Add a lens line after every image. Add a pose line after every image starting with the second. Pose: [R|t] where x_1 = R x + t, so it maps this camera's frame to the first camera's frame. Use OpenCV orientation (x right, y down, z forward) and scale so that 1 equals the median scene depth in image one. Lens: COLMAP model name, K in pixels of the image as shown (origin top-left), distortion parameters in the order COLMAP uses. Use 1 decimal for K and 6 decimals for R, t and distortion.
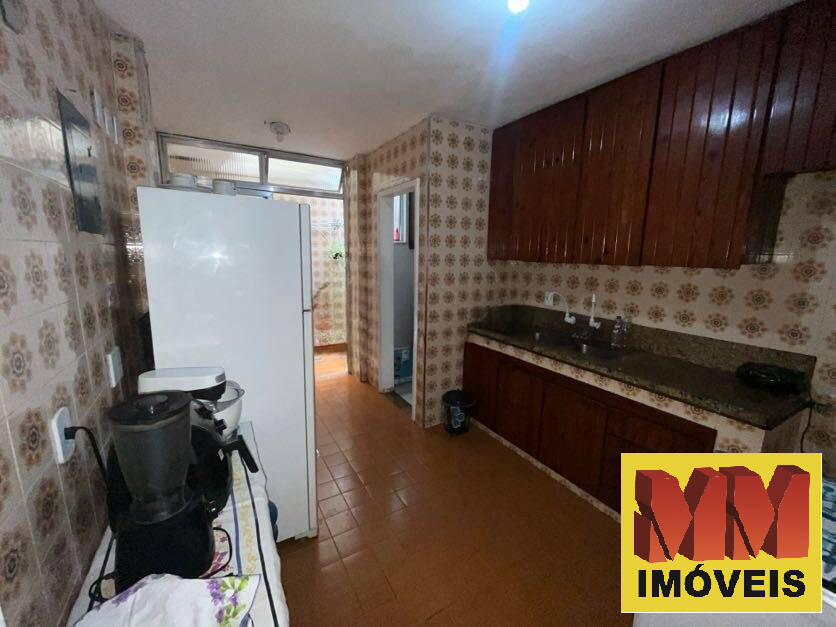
lens RADIAL K [[339.7, 0, 416.8], [0, 339.7, 311.0], [0, 0, 1]] dist [-0.001868, -0.000237]
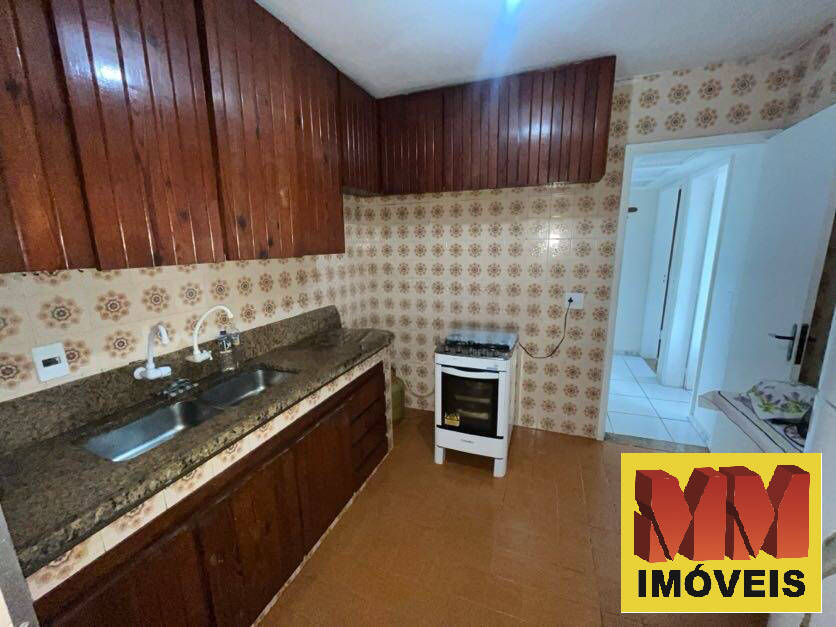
lens RADIAL K [[339.7, 0, 417.5], [0, 339.7, 310.5], [0, 0, 1]] dist [-0.001868, -0.000237]
pose [[-0.628385, -0.144723, 0.764322, -0.240570], [0.147923, 0.942384, 0.300053, -0.202776], [-0.763709, 0.301610, -0.570772, 1.209623]]
